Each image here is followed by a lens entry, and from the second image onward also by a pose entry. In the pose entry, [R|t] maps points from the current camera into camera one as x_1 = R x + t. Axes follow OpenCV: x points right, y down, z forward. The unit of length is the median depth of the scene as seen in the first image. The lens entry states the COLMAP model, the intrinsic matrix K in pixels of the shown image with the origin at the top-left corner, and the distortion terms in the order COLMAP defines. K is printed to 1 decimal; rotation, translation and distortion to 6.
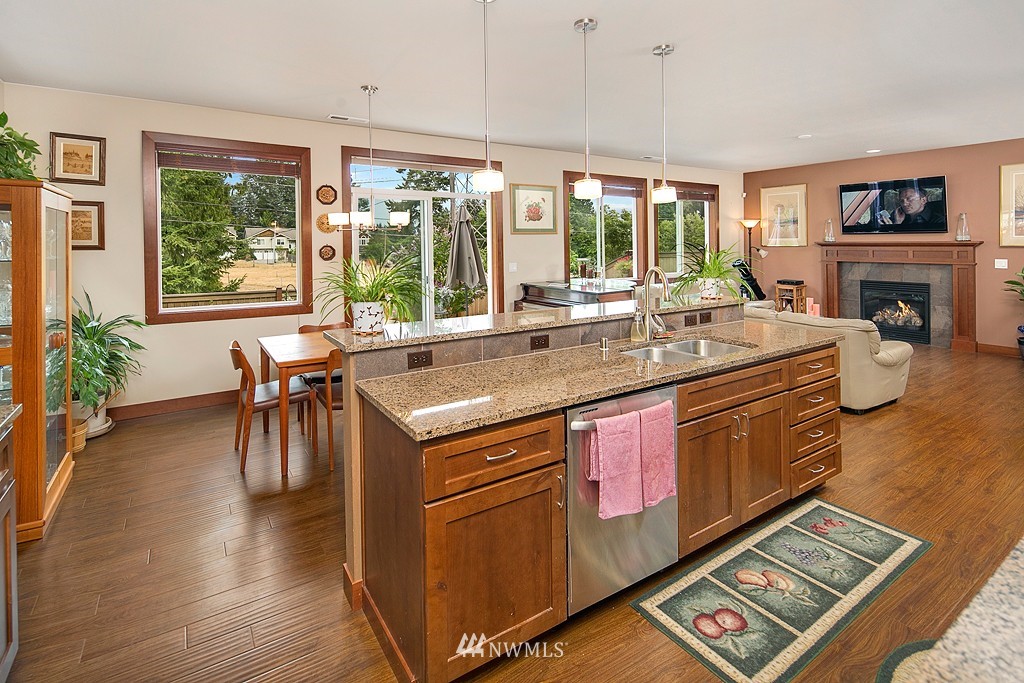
lens RADIAL K [[496.0, 0, 508.1], [0, 496.0, 240.9], [0, 0, 1]] dist [0.009315, -0.004505]
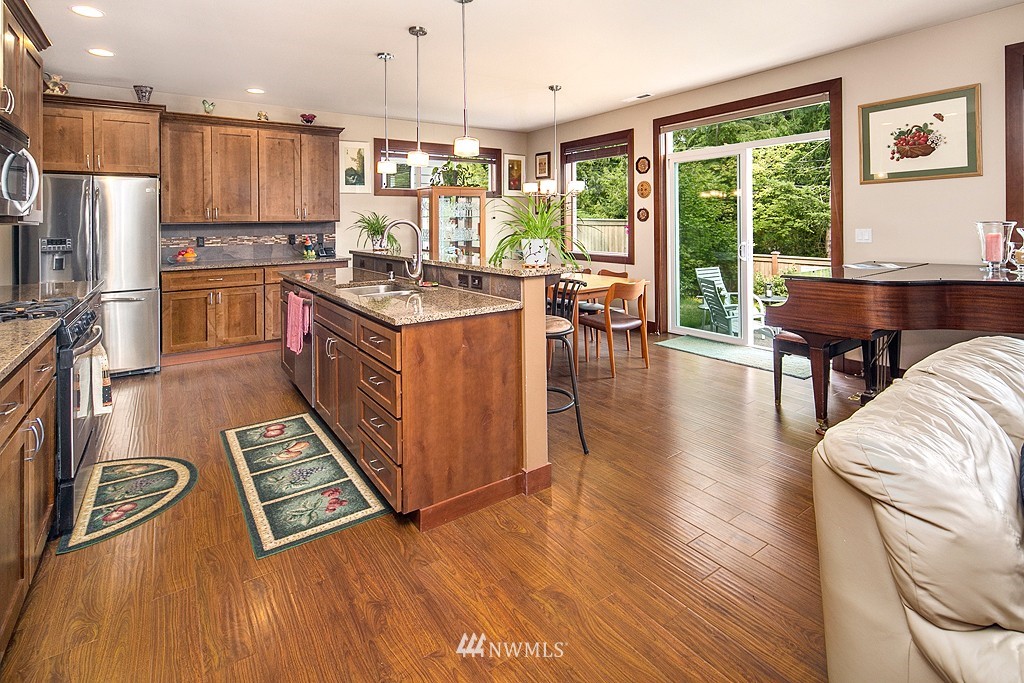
lens RADIAL K [[496.0, 0, 517.1], [0, 496.0, 216.3], [0, 0, 1]] dist [0.009315, -0.004505]
pose [[0.035229, -0.009802, -0.999331, 1.028228], [0.017510, 0.999804, -0.009189, 0.042326], [0.999226, -0.017175, 0.035394, 0.857444]]
